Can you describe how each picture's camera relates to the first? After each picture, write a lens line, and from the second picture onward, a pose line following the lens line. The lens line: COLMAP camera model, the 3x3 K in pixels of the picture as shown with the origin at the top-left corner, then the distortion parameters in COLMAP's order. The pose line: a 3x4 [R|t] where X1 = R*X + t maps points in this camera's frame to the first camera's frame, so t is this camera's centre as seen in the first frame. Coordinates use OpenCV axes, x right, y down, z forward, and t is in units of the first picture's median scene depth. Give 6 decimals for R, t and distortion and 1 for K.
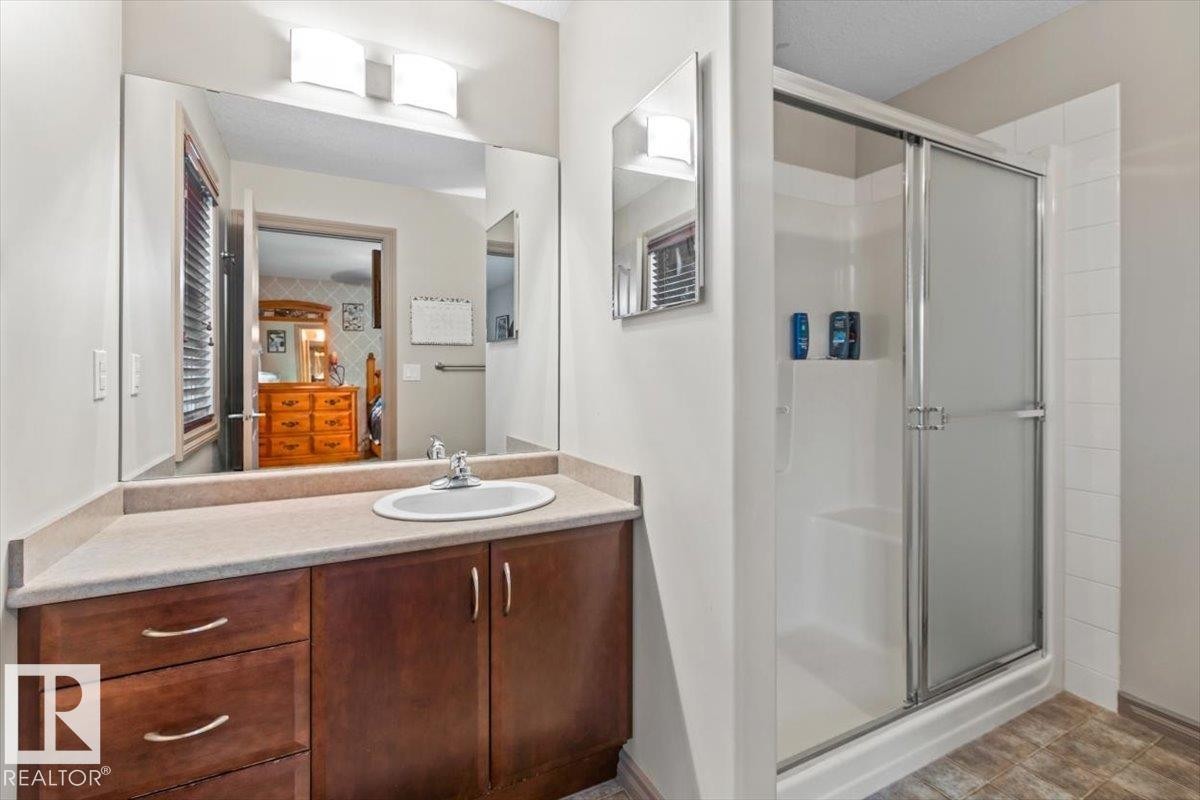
lens RADIAL K [[542.8, 0, 599.4], [0, 542.8, 374.8], [0, 0, 1]] dist [0.001352, -0.003912]
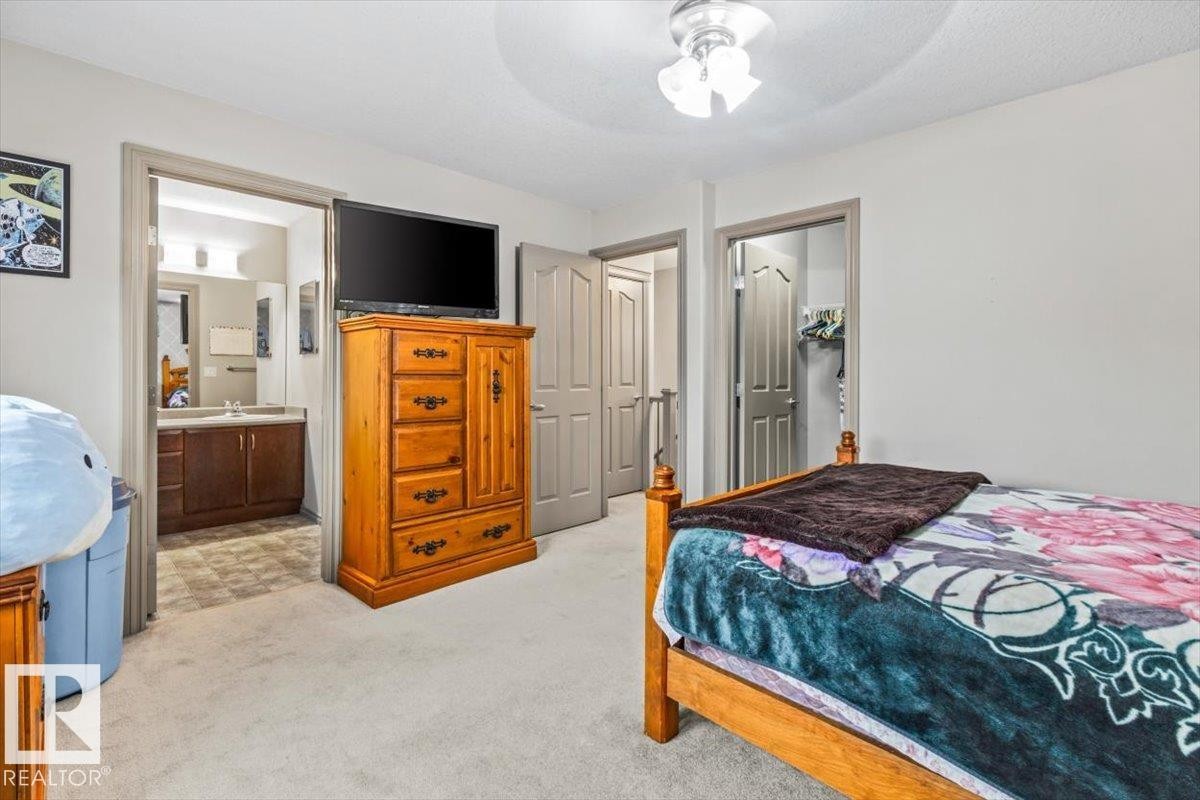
lens RADIAL K [[542.8, 0, 599.4], [0, 542.8, 374.8], [0, 0, 1]] dist [0.001352, -0.003912]
pose [[0.953256, 0.004147, 0.302137, 0.579328], [-0.003554, 0.999991, -0.002512, 0.007420], [-0.302144, 0.001321, 0.953261, -1.898329]]
